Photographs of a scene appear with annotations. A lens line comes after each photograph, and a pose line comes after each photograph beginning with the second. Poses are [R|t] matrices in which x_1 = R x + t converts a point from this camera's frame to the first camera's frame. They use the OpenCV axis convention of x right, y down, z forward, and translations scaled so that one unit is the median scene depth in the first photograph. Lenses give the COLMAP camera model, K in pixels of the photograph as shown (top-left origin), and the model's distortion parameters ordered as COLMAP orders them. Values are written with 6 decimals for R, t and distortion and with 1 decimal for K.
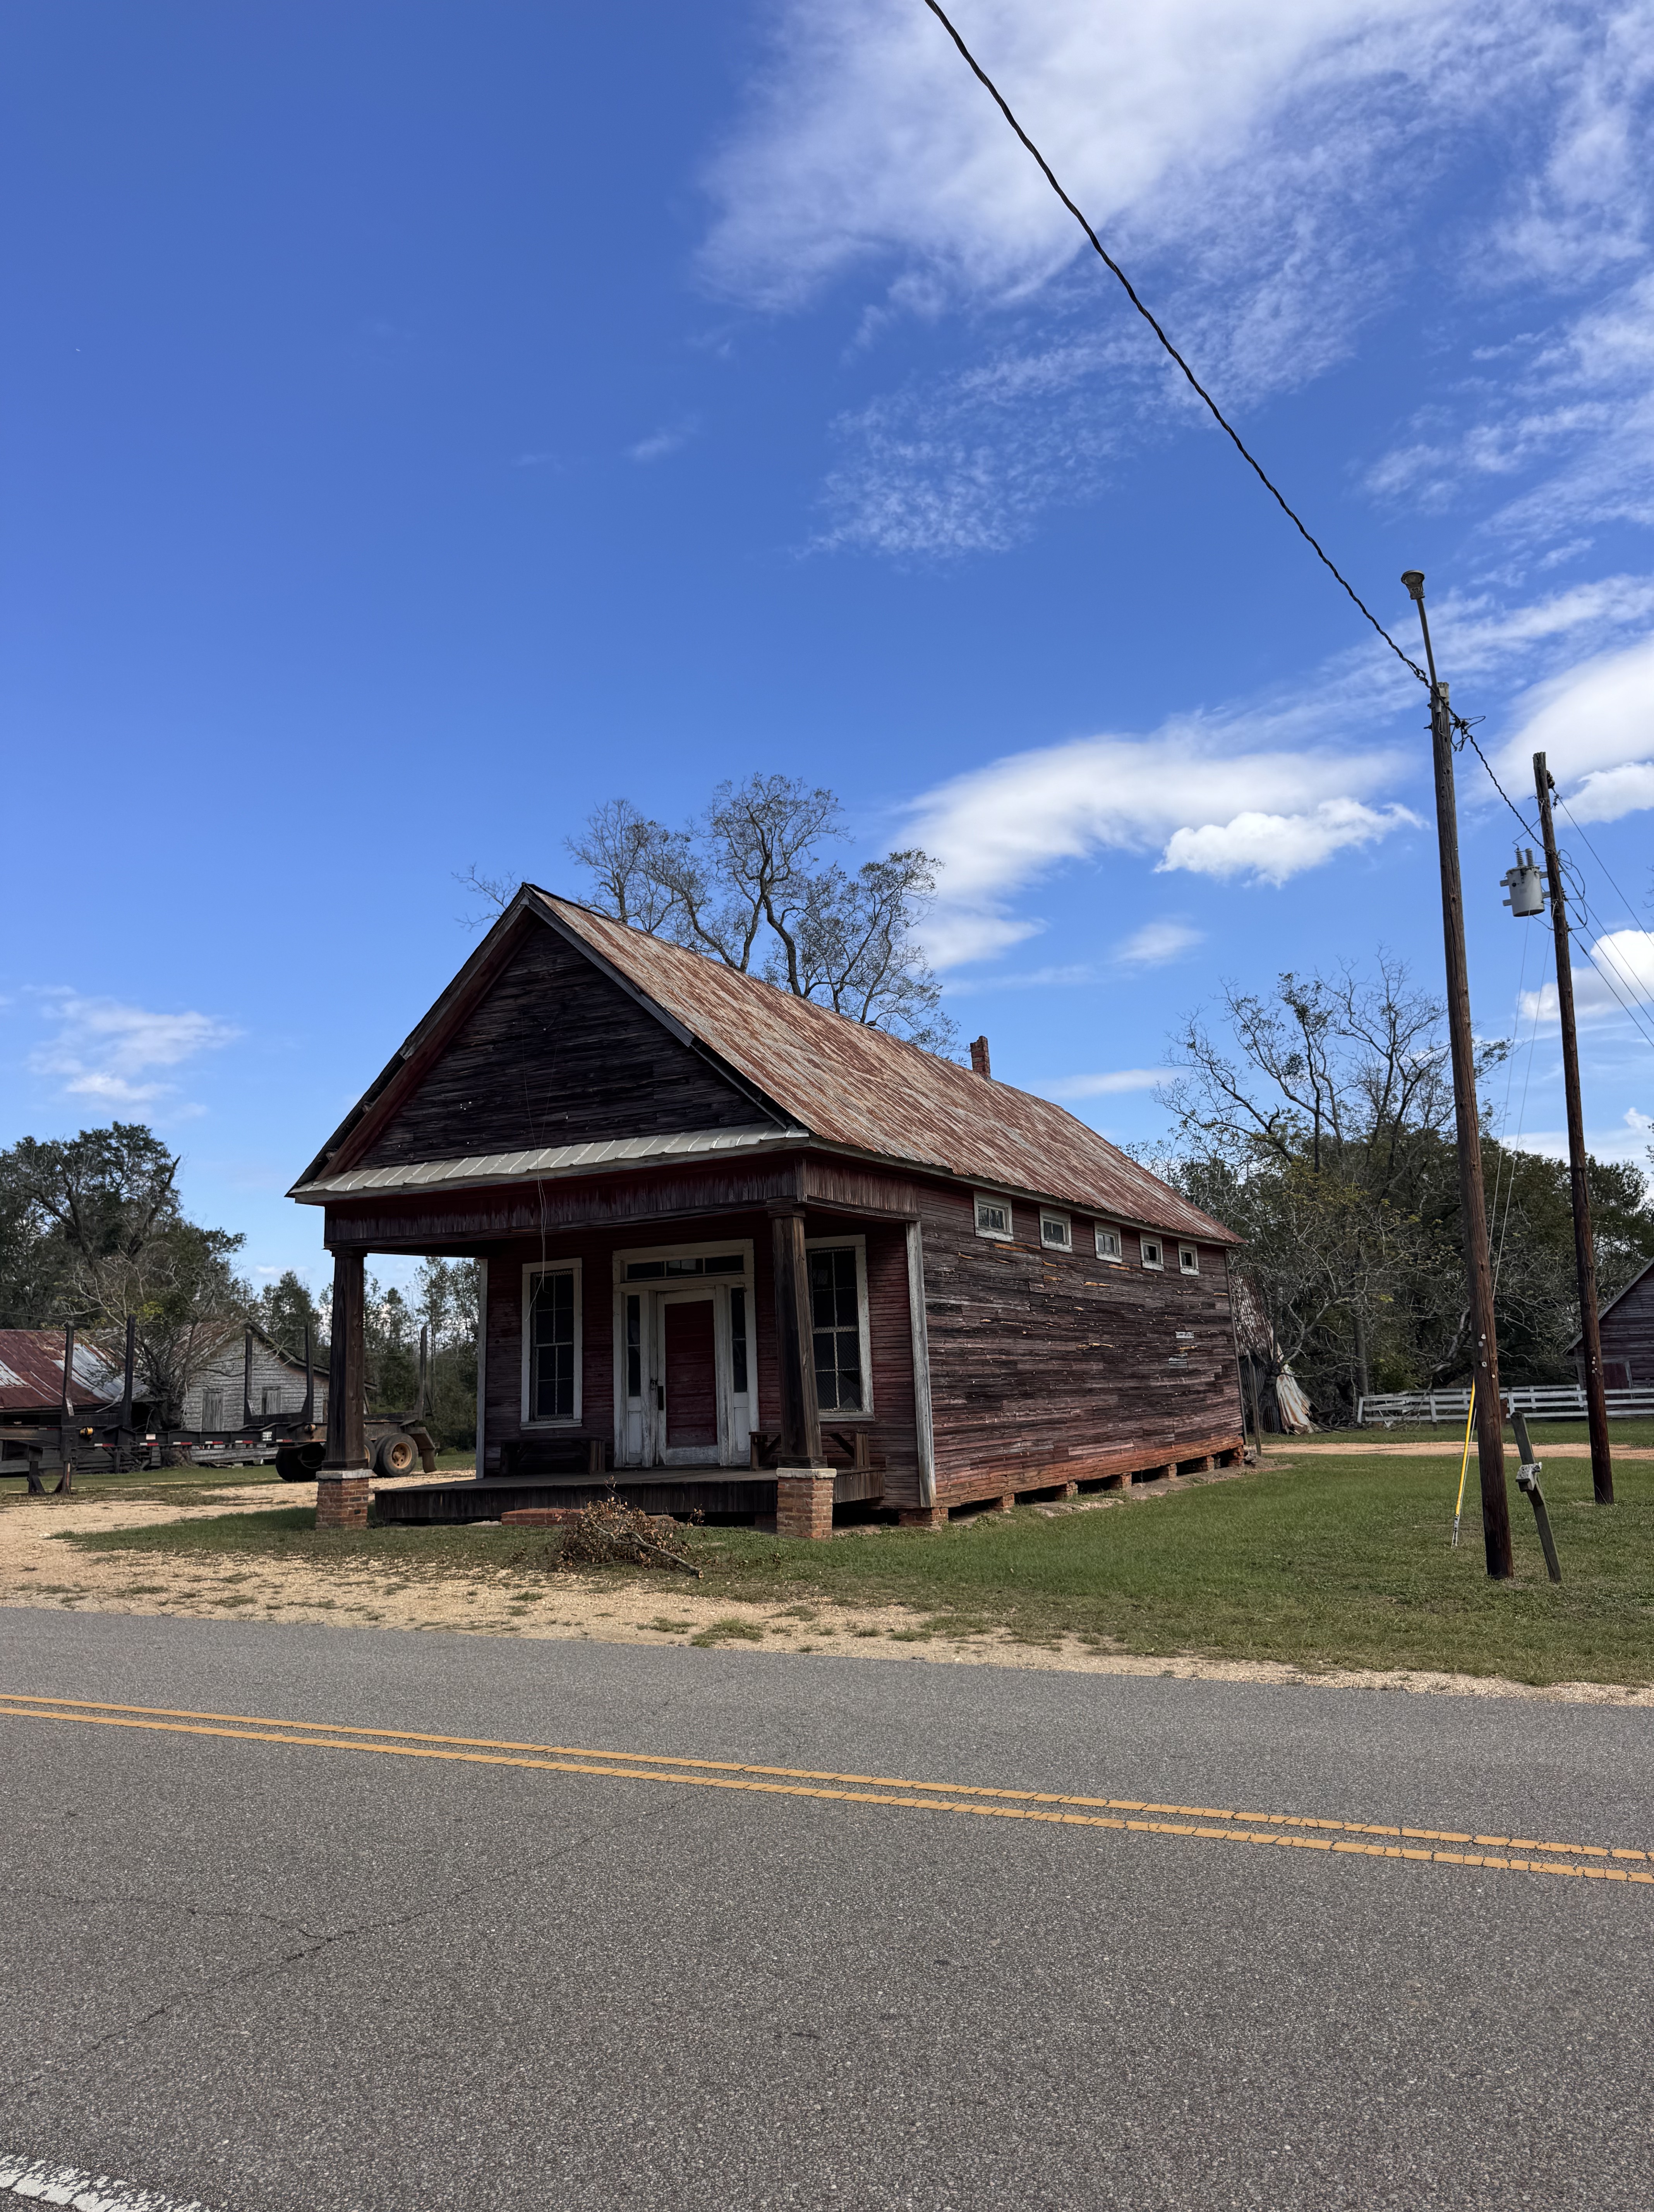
lens RADIAL K [[1581.8, 0, 827.0], [0, 1581.8, 1106.0], [0, 0, 1]] dist [0.118086, -0.170026]
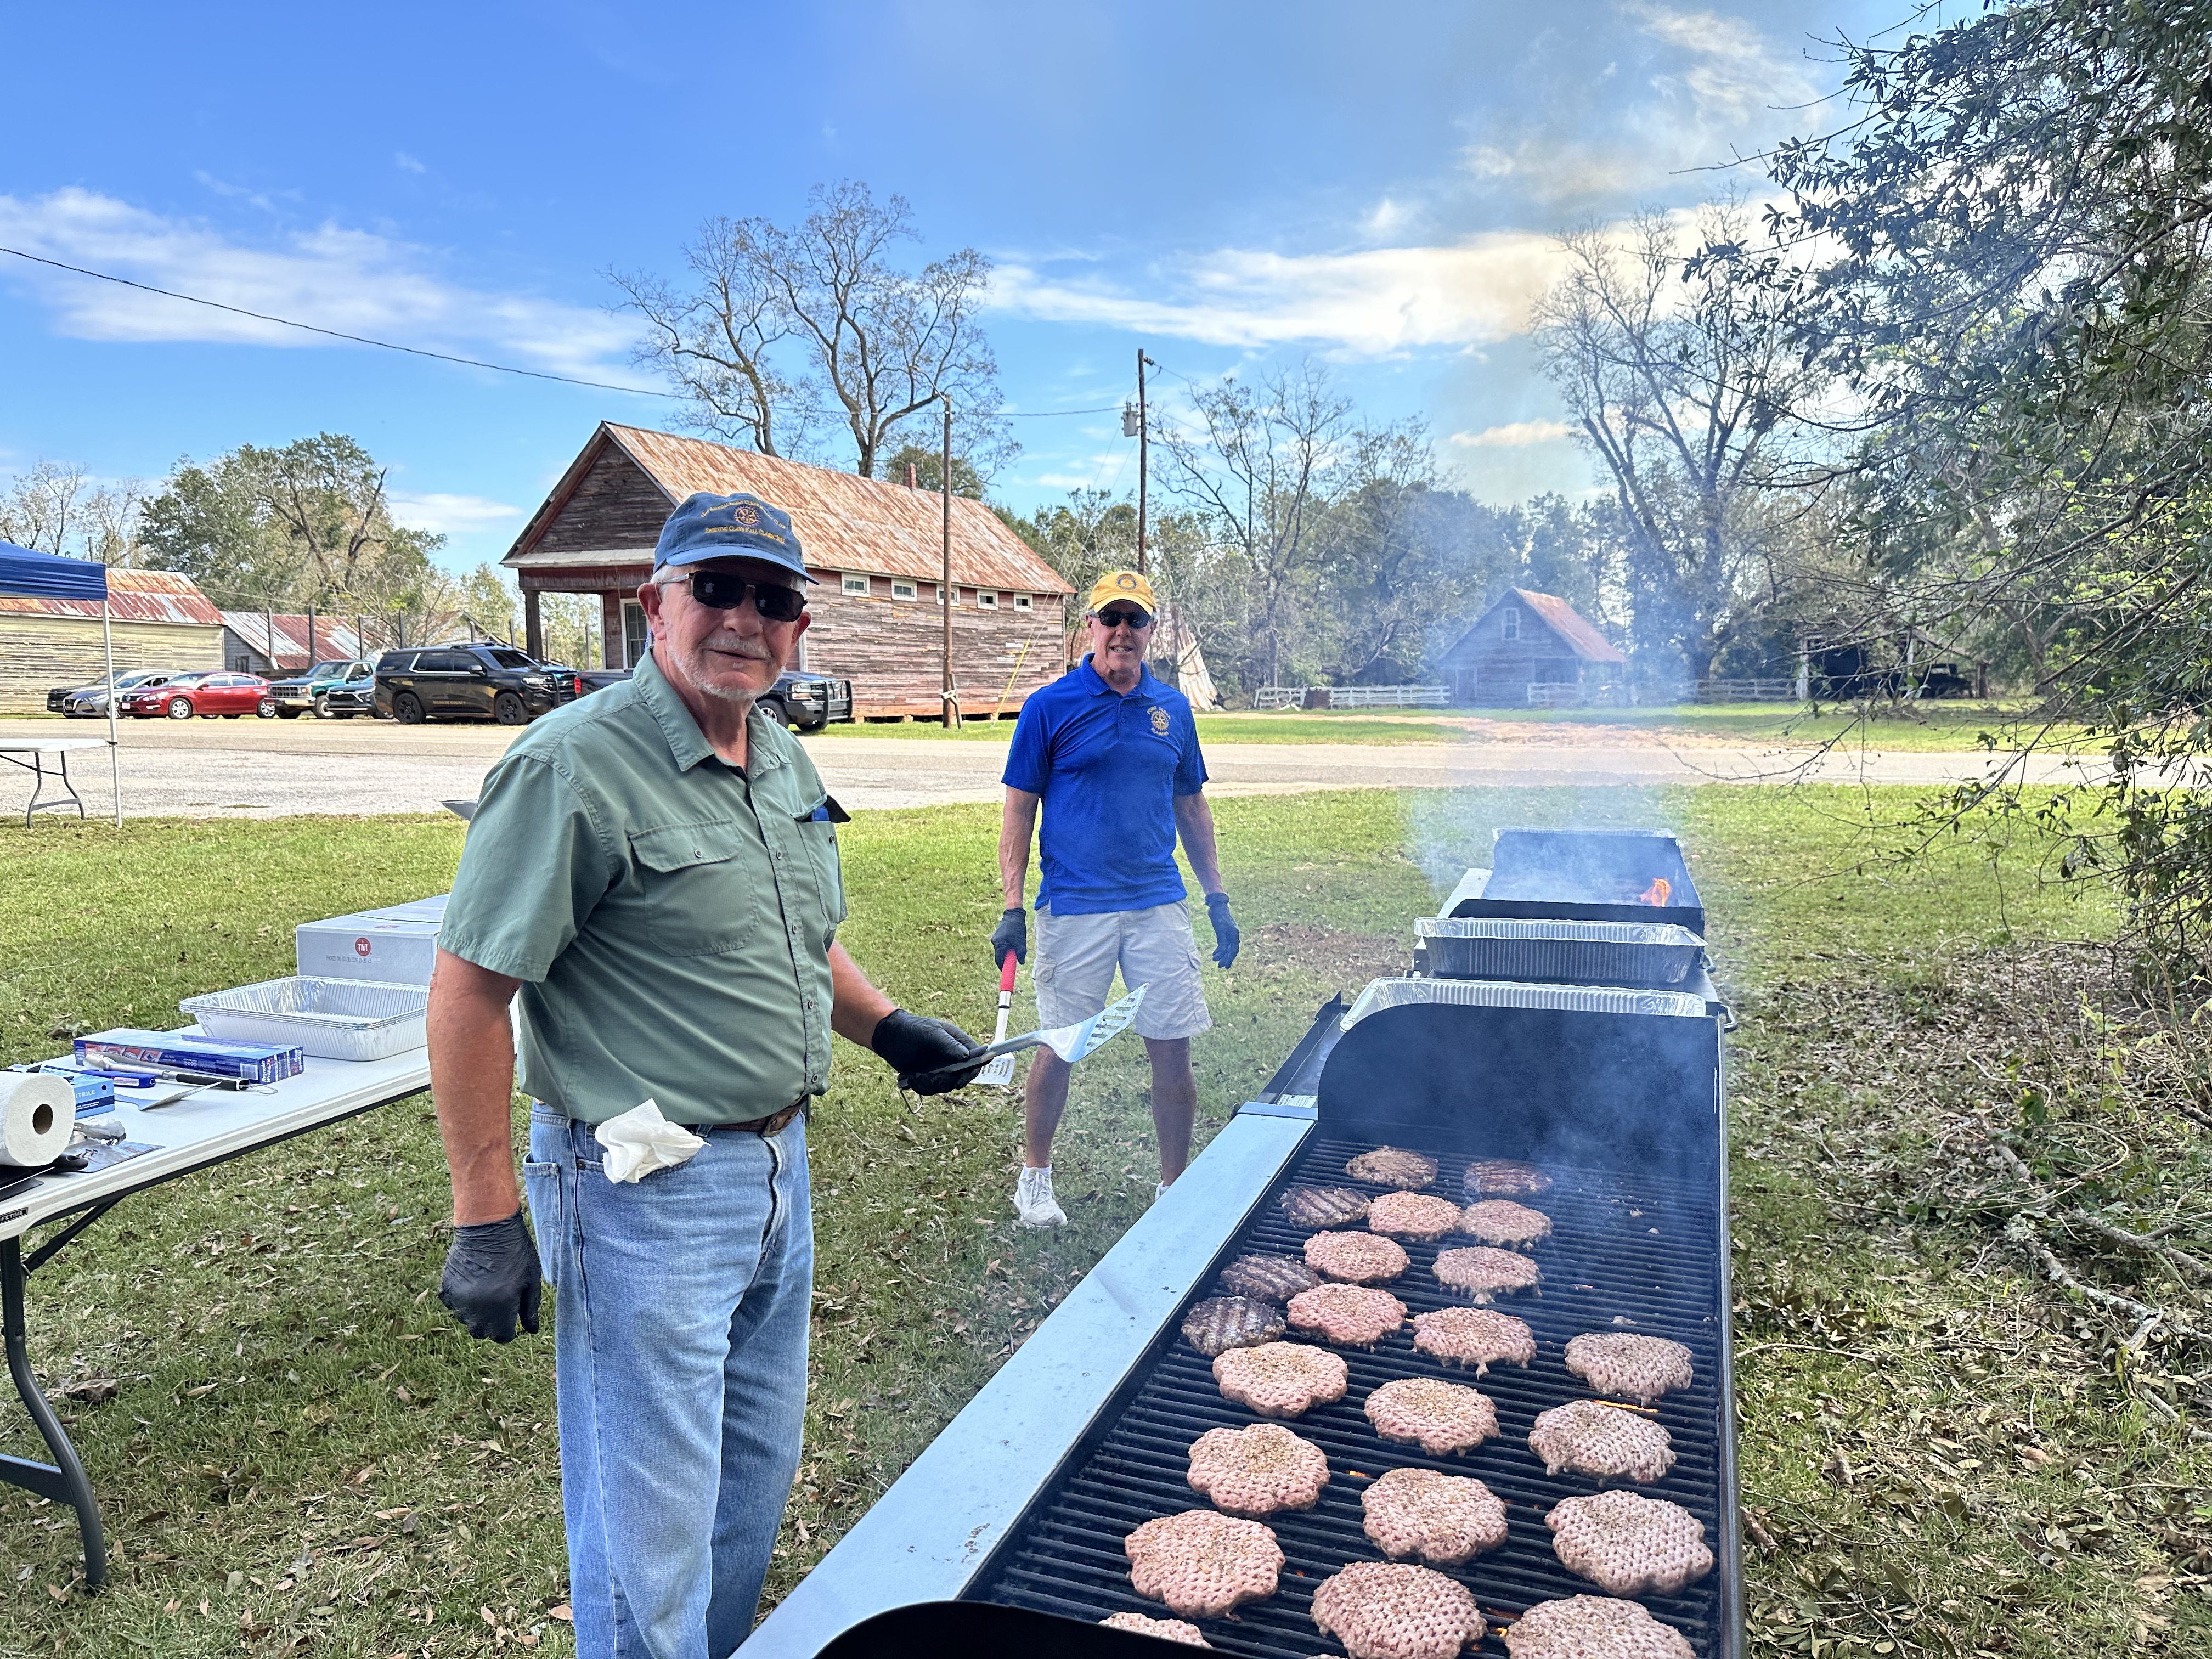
lens RADIAL K [[1543.0, 0, 1108.6], [0, 1543.0, 875.1], [0, 0, 1]] dist [0.089588, -0.000726]
pose [[0.998080, 0.020210, 0.058546, 0.306757], [-0.036390, 0.956254, 0.290265, -0.157385], [-0.050119, -0.291838, 0.955154, -0.992234]]
